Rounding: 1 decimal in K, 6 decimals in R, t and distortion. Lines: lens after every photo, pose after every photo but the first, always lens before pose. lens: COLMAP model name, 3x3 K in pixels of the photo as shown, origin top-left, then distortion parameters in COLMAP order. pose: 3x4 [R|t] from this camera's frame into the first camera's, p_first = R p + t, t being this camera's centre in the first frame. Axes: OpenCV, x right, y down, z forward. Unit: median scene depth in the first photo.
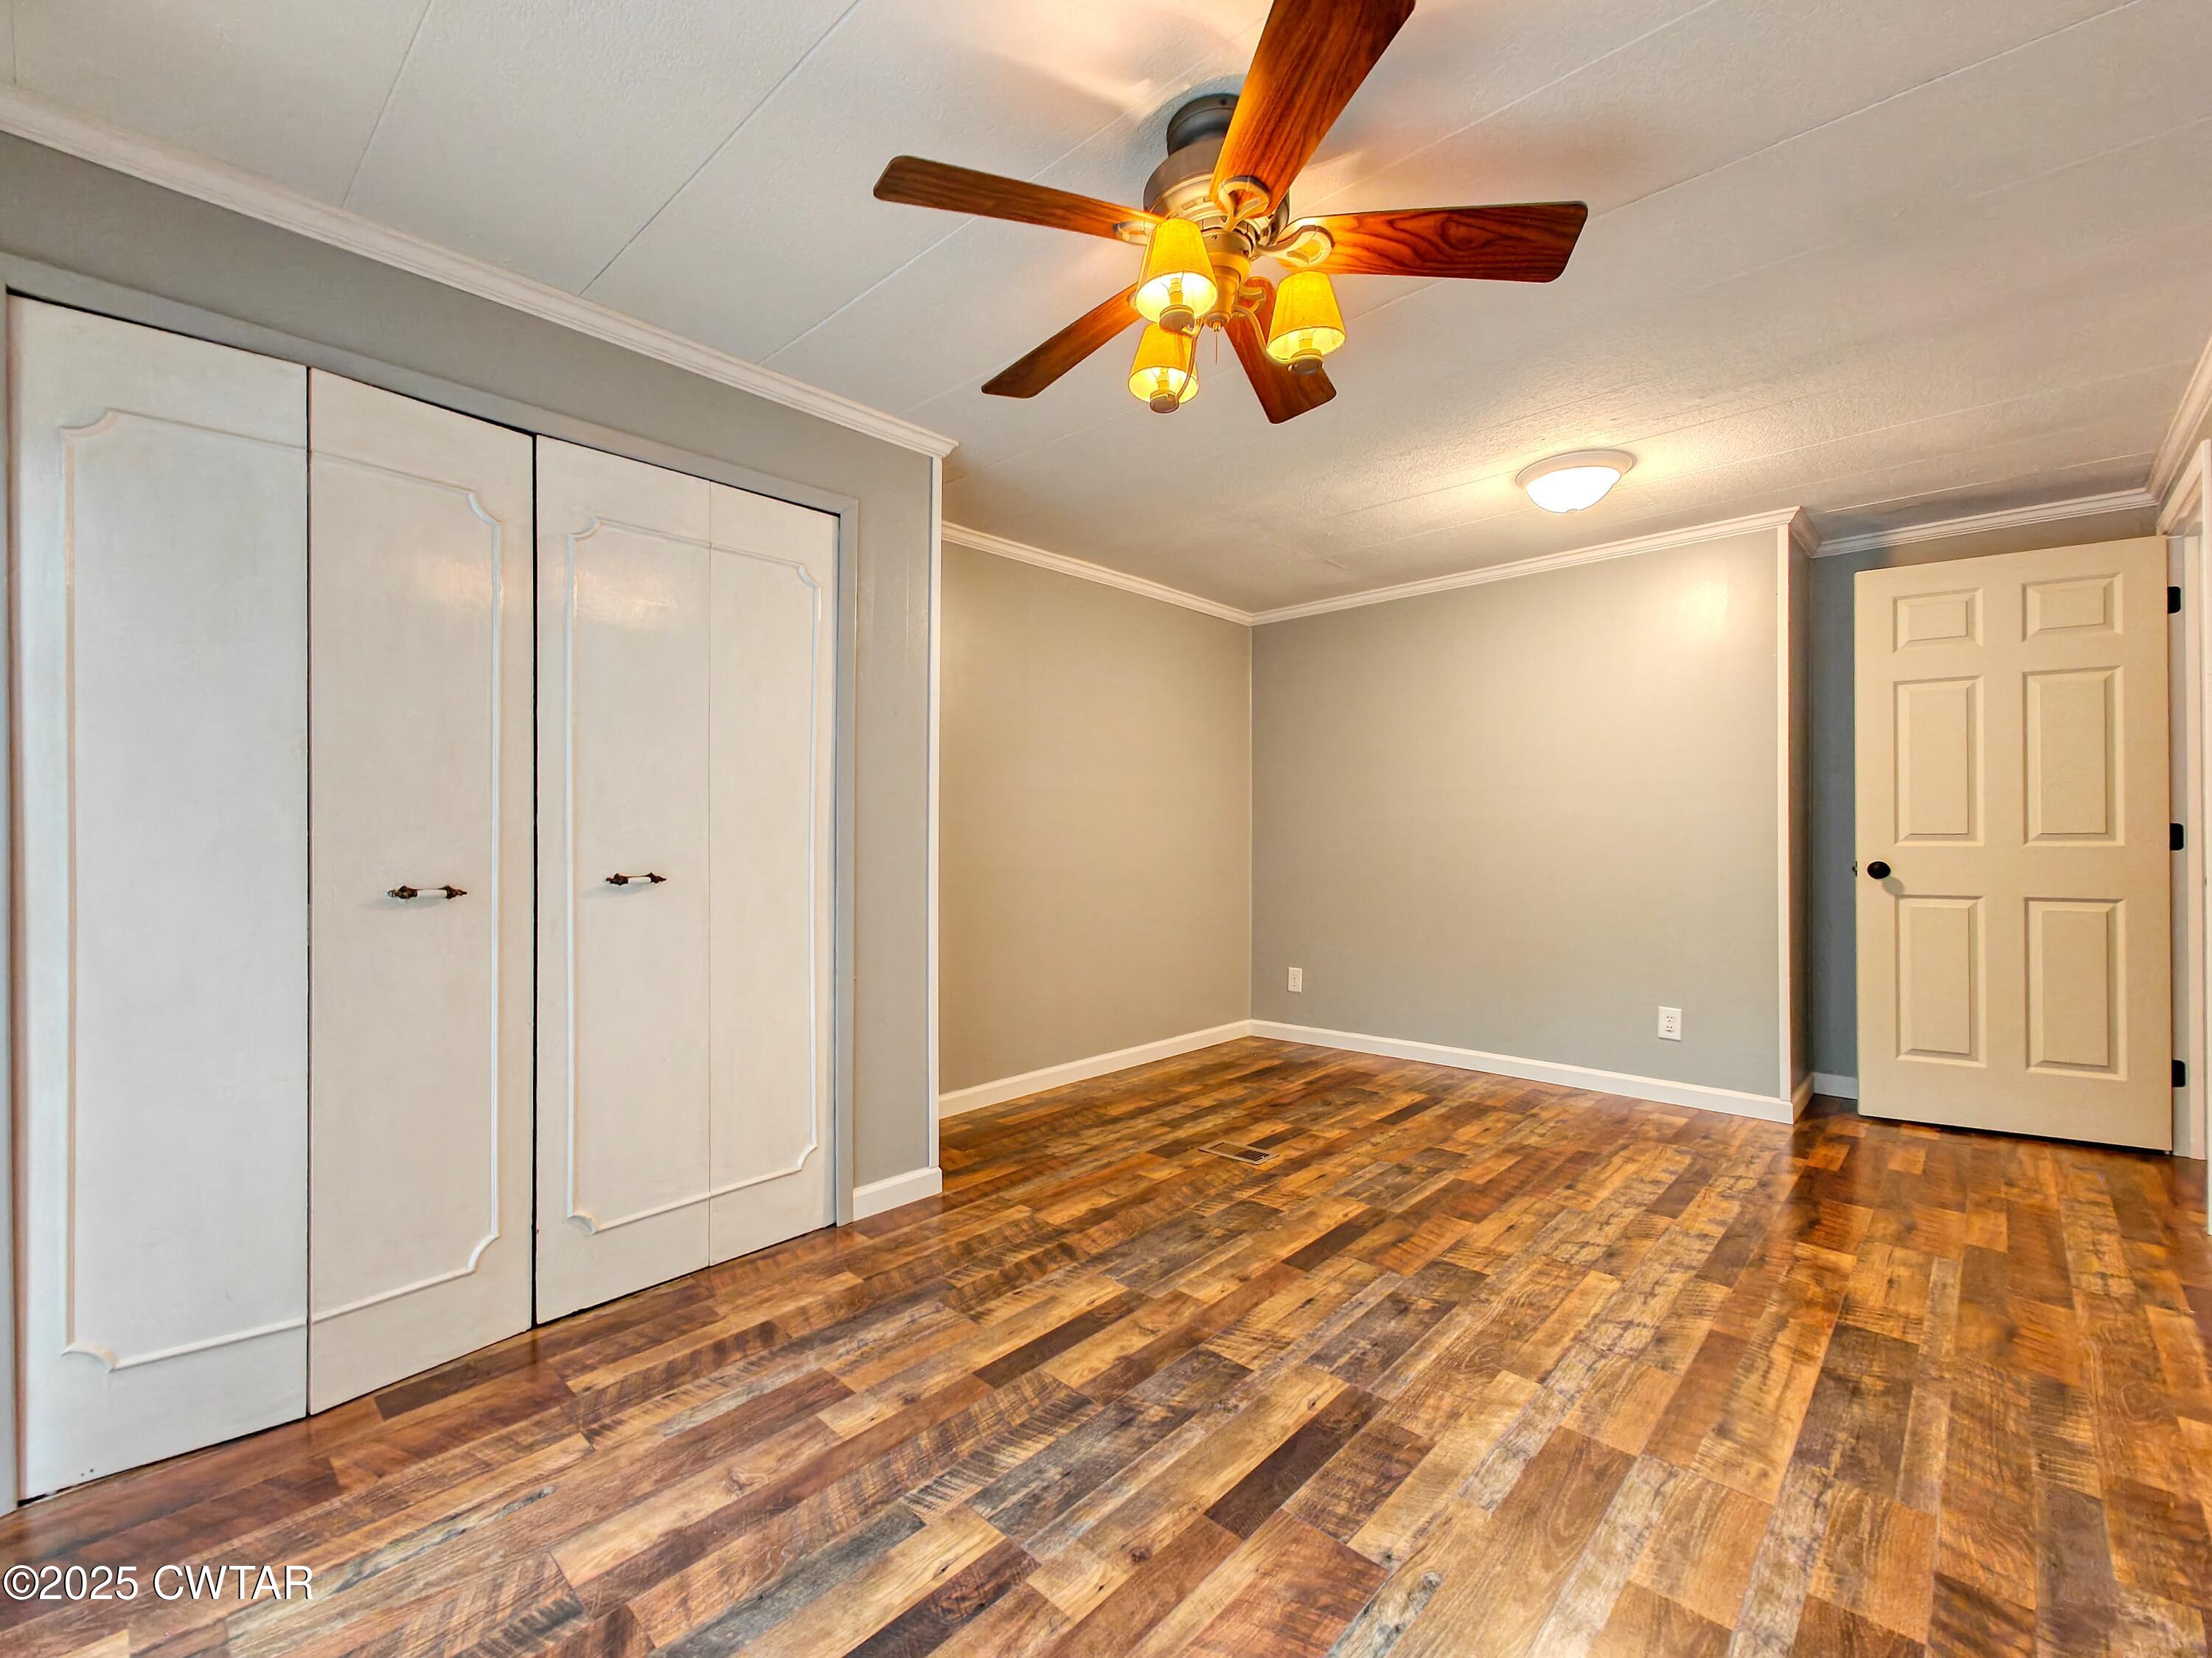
lens RADIAL K [[939.6, 0, 1106.8], [0, 939.6, 837.8], [0, 0, 1]] dist [0.015294, 0.000431]
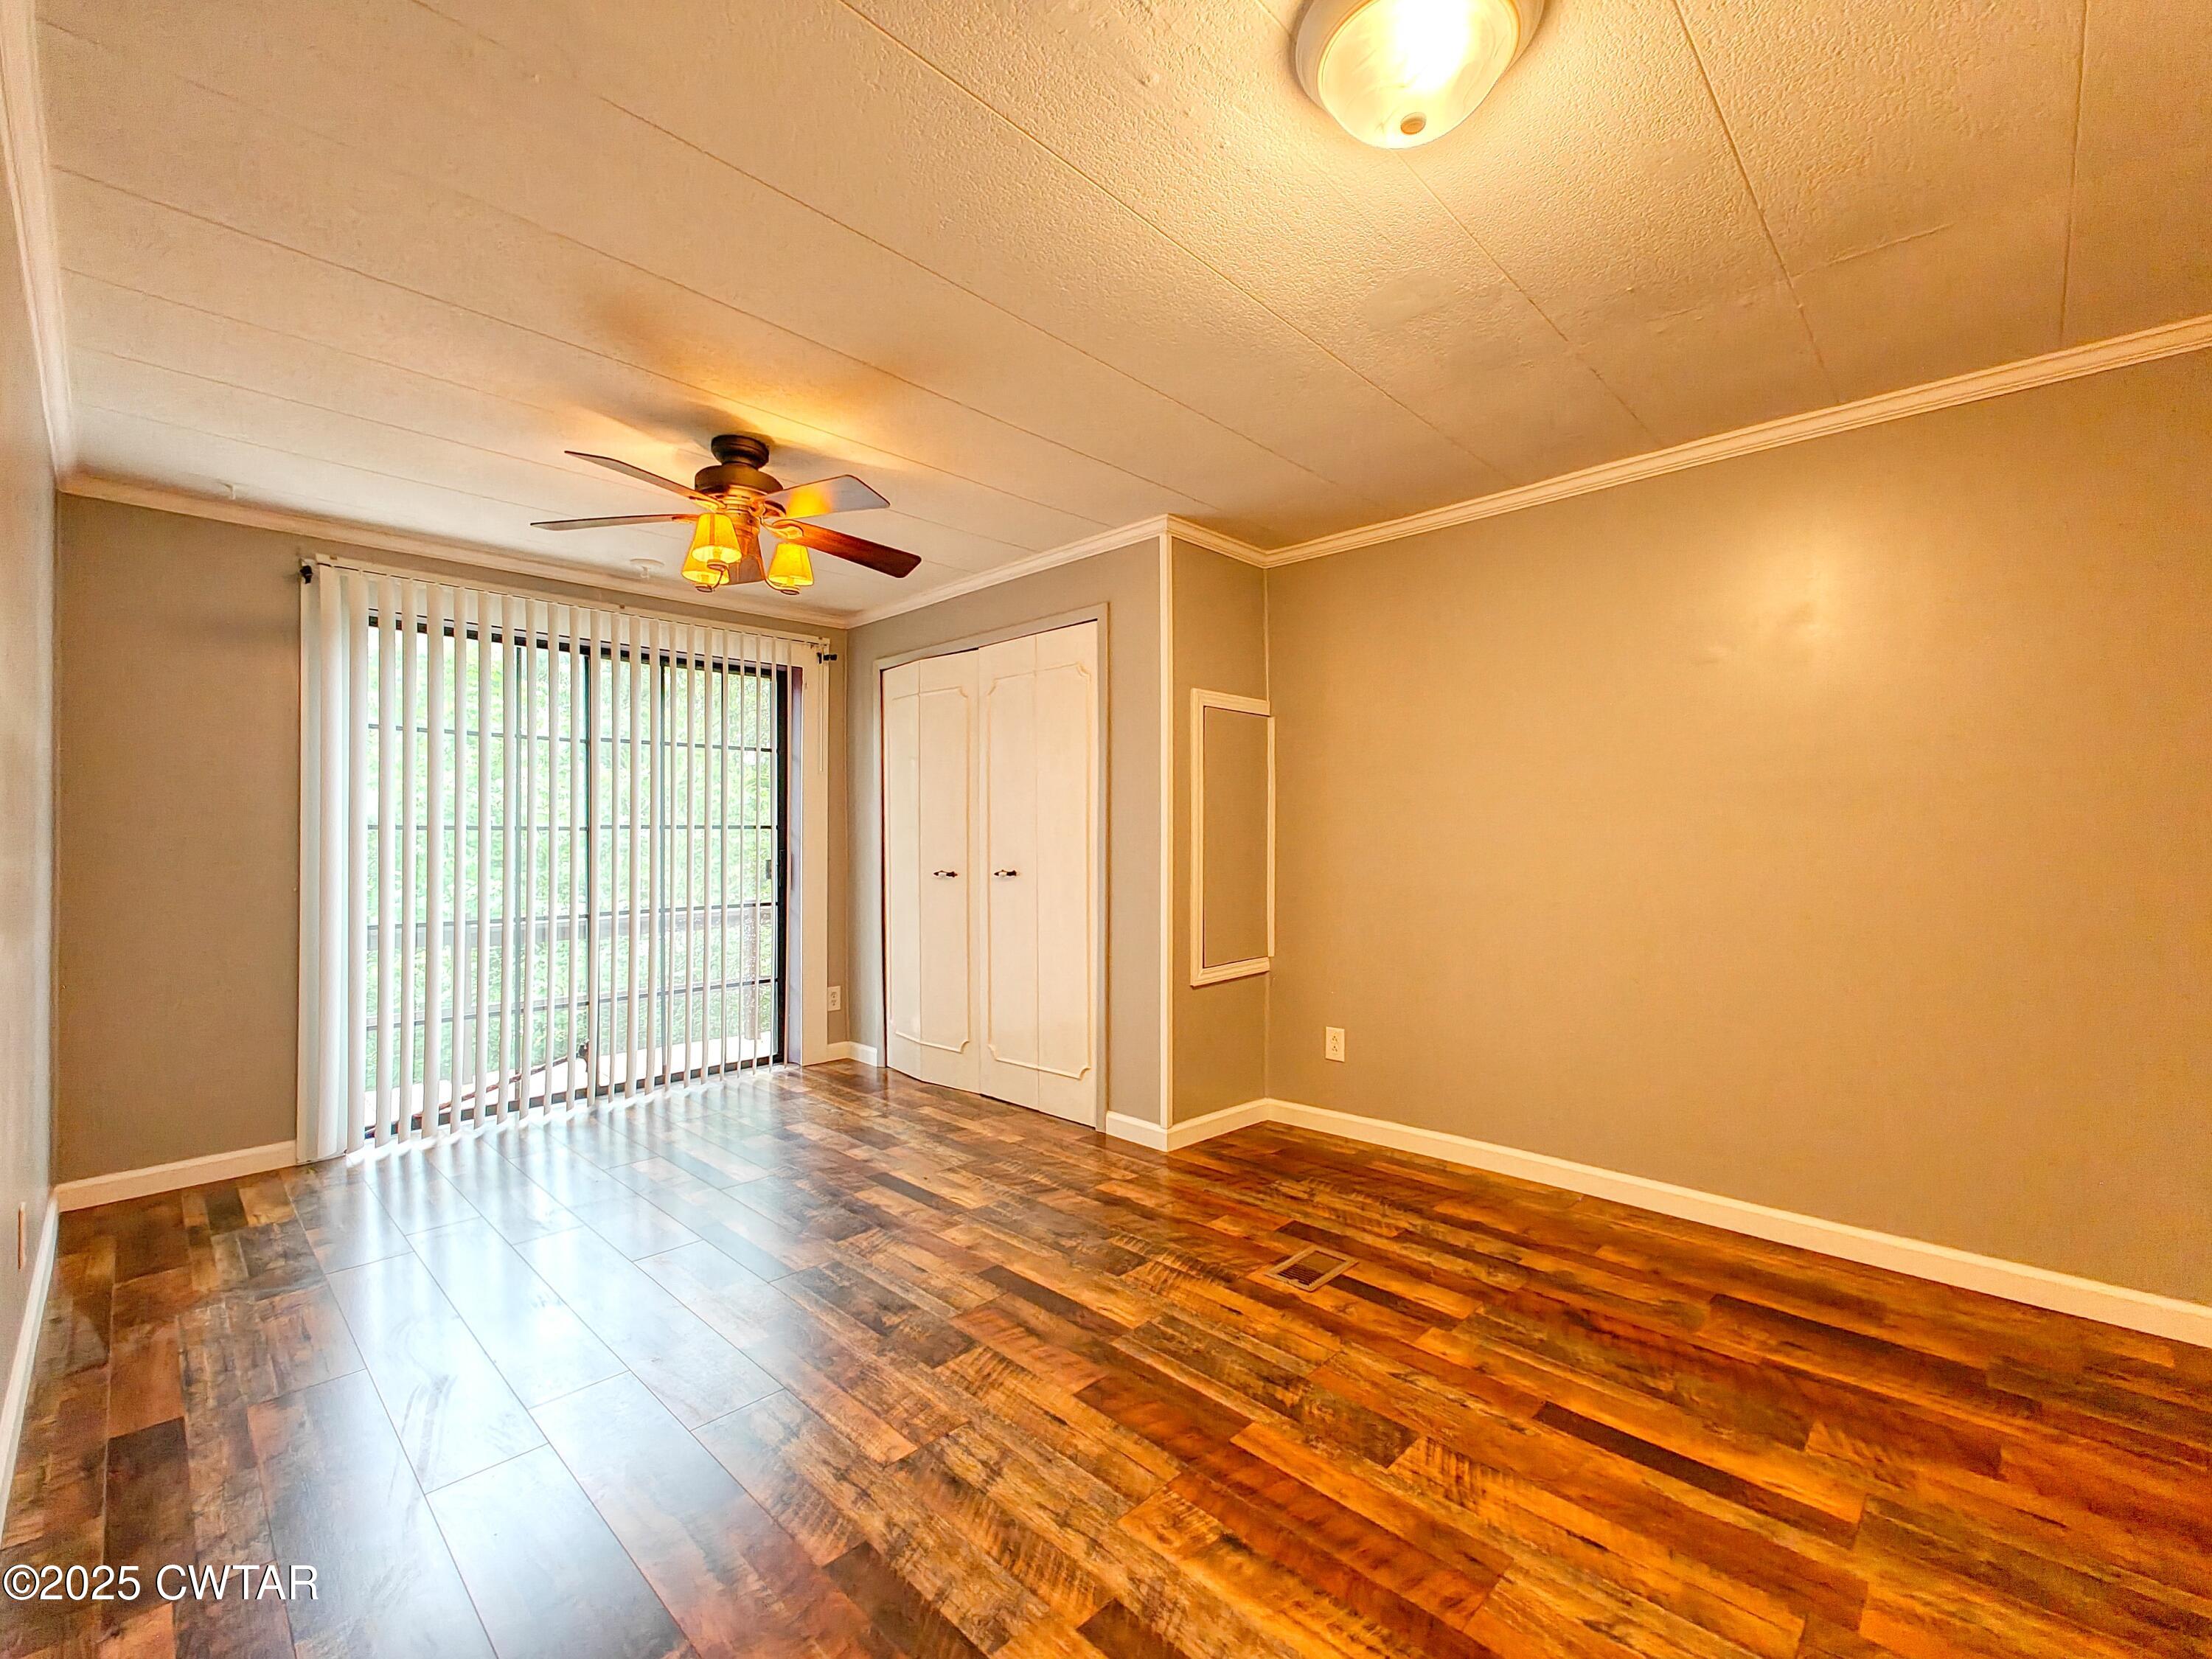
lens RADIAL K [[939.7, 0, 1105.4], [0, 939.7, 831.2], [0, 0, 1]] dist [0.015294, 0.000431]
pose [[-0.028510, -0.011021, -0.999533, 1.043705], [0.010702, 0.999879, -0.011330, -0.021113], [0.999536, -0.011020, -0.028388, 0.966950]]
